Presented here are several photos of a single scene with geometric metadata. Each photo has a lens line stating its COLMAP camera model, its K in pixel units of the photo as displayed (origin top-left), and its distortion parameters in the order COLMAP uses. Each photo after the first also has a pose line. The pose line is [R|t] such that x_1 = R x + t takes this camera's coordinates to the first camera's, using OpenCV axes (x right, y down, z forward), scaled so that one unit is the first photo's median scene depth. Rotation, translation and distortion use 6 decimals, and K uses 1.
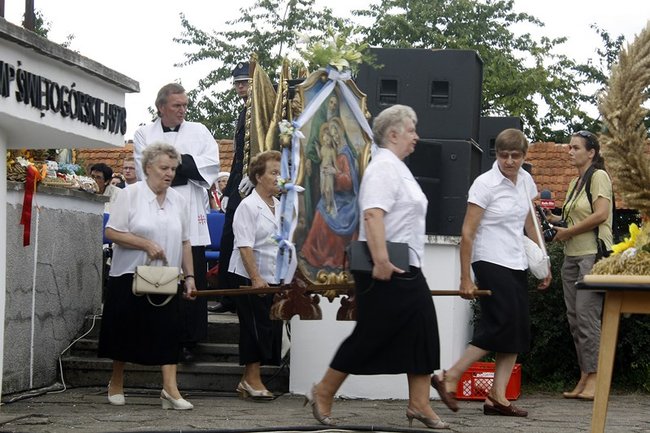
lens RADIAL K [[1606.5, 0, 325.0], [0, 1606.5, 216.5], [0, 0, 1]] dist [0.060508, 0.460820]
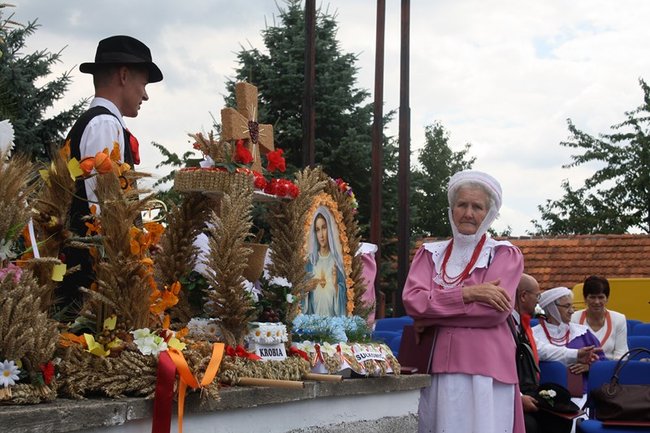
lens RADIAL K [[1312.9, 0, 325.0], [0, 1312.9, 216.5], [0, 0, 1]] dist [0.096141, 0.351342]
pose [[0.963101, -0.017224, -0.268589, -0.060399], [0.000937, 0.998159, -0.060652, -0.041002], [0.269139, 0.058162, 0.961344, 0.659456]]
